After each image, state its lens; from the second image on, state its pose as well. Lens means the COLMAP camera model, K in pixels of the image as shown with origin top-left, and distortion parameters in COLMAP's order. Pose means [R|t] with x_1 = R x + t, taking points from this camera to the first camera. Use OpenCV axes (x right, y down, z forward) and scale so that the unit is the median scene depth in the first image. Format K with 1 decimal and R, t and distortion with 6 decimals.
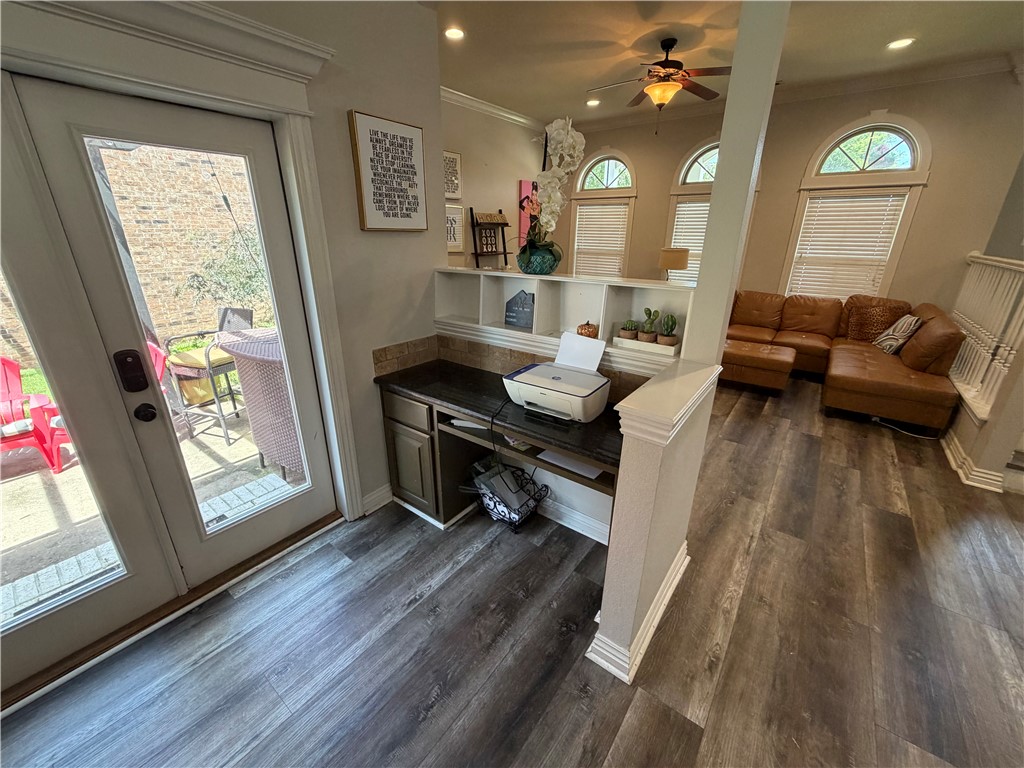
lens RADIAL K [[406.9, 0, 510.4], [0, 406.9, 384.1], [0, 0, 1]] dist [0.000301, 0.000180]
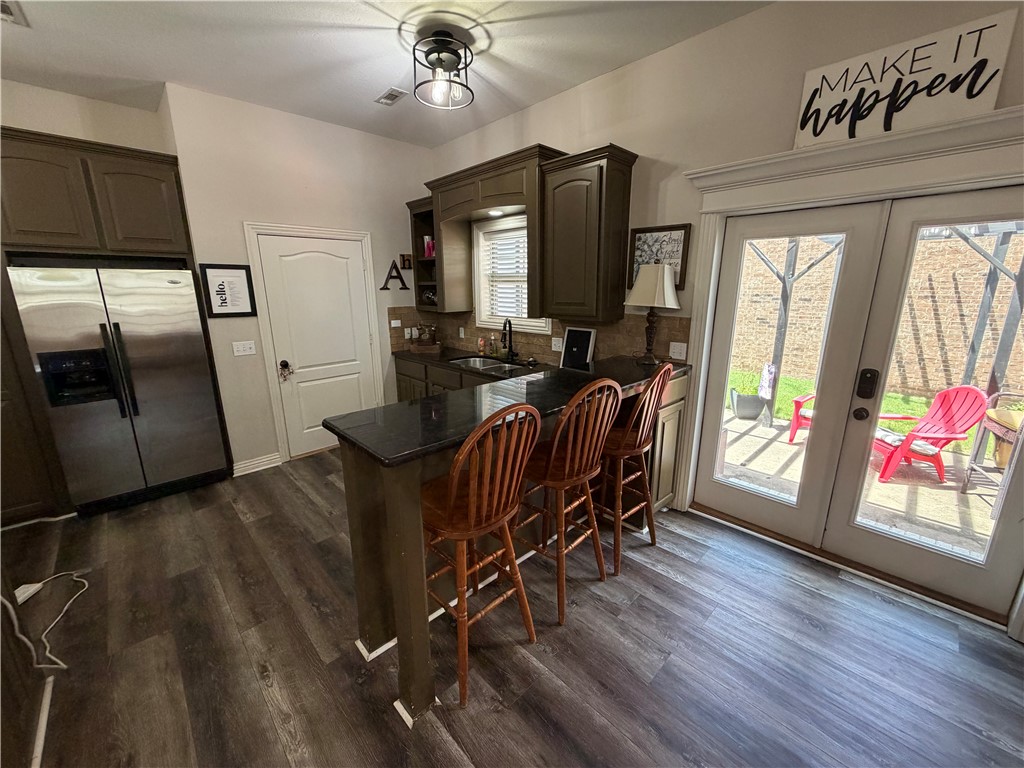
lens RADIAL K [[406.9, 0, 504.2], [0, 406.9, 383.0], [0, 0, 1]] dist [0.000301, 0.000180]
pose [[-0.159442, 0.230229, -0.959986, 0.237589], [-0.340028, 0.900116, 0.272345, 0.004175], [0.926800, 0.369846, -0.065232, -0.032758]]
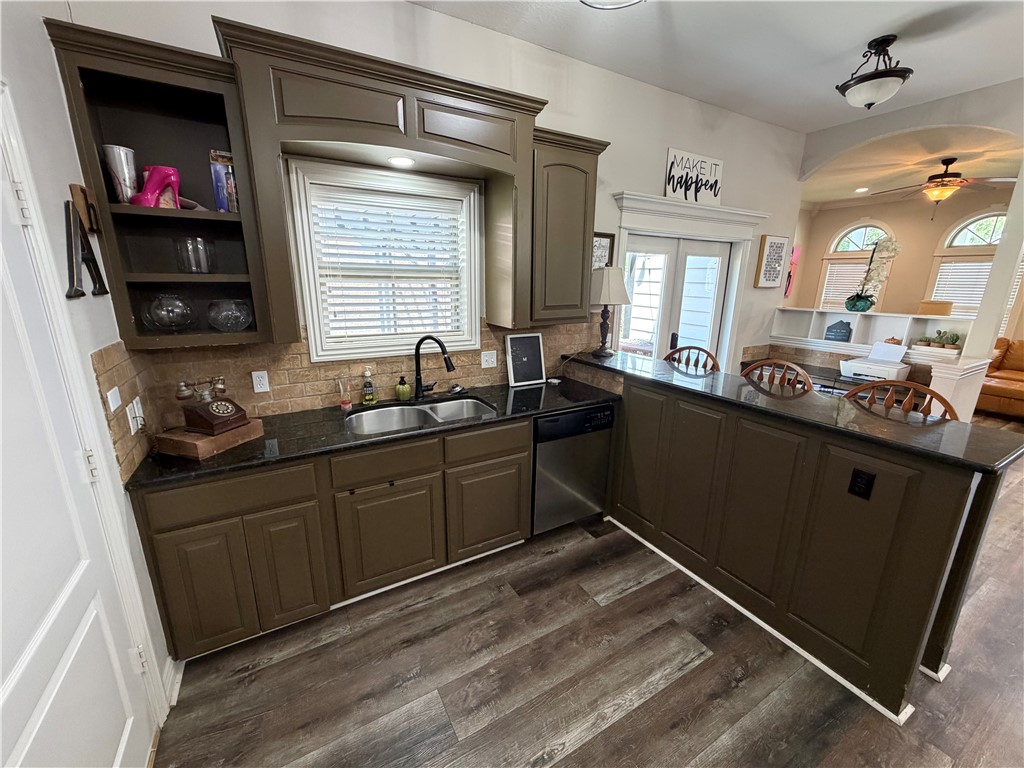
lens RADIAL K [[406.9, 0, 508.6], [0, 406.9, 382.5], [0, 0, 1]] dist [0.000301, 0.000180]
pose [[0.920020, 0.105008, -0.377541, -0.330344], [-0.145622, 0.986051, -0.080604, 0.215080], [0.363811, 0.129136, 0.922478, -0.625694]]
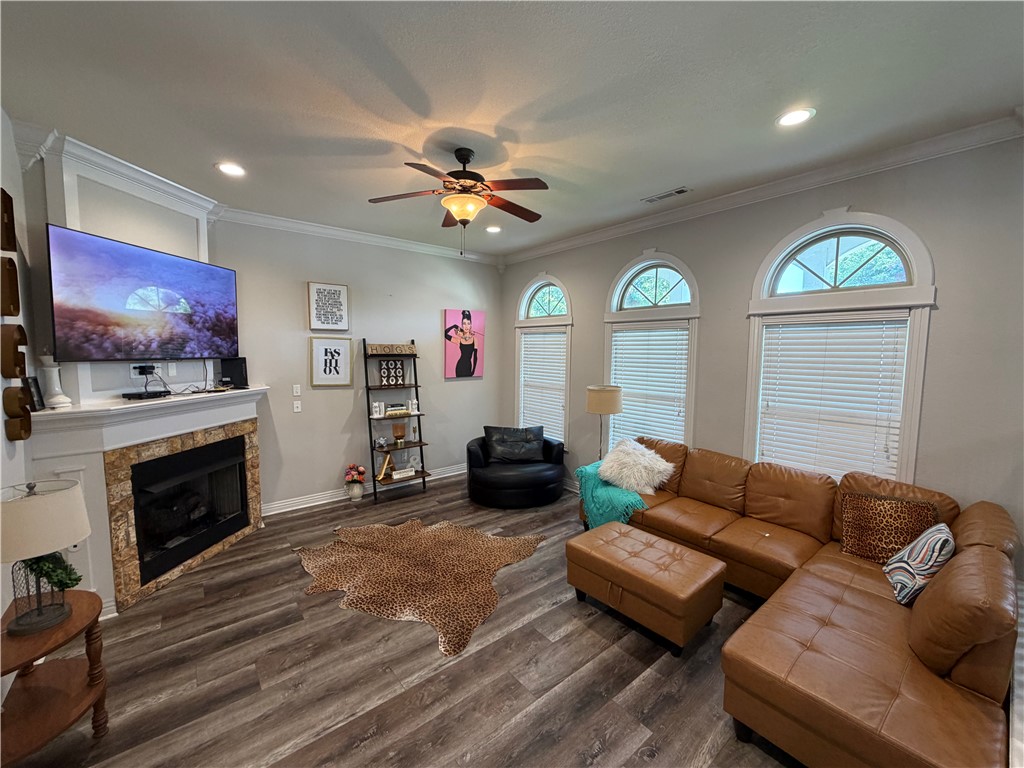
lens RADIAL K [[406.9, 0, 506.6], [0, 406.9, 384.1], [0, 0, 1]] dist [0.000301, 0.000180]
pose [[0.971982, 0.023058, -0.233922, 0.537292], [-0.086315, 0.960665, -0.263954, -0.157277], [0.218634, 0.276750, 0.935740, 0.313672]]
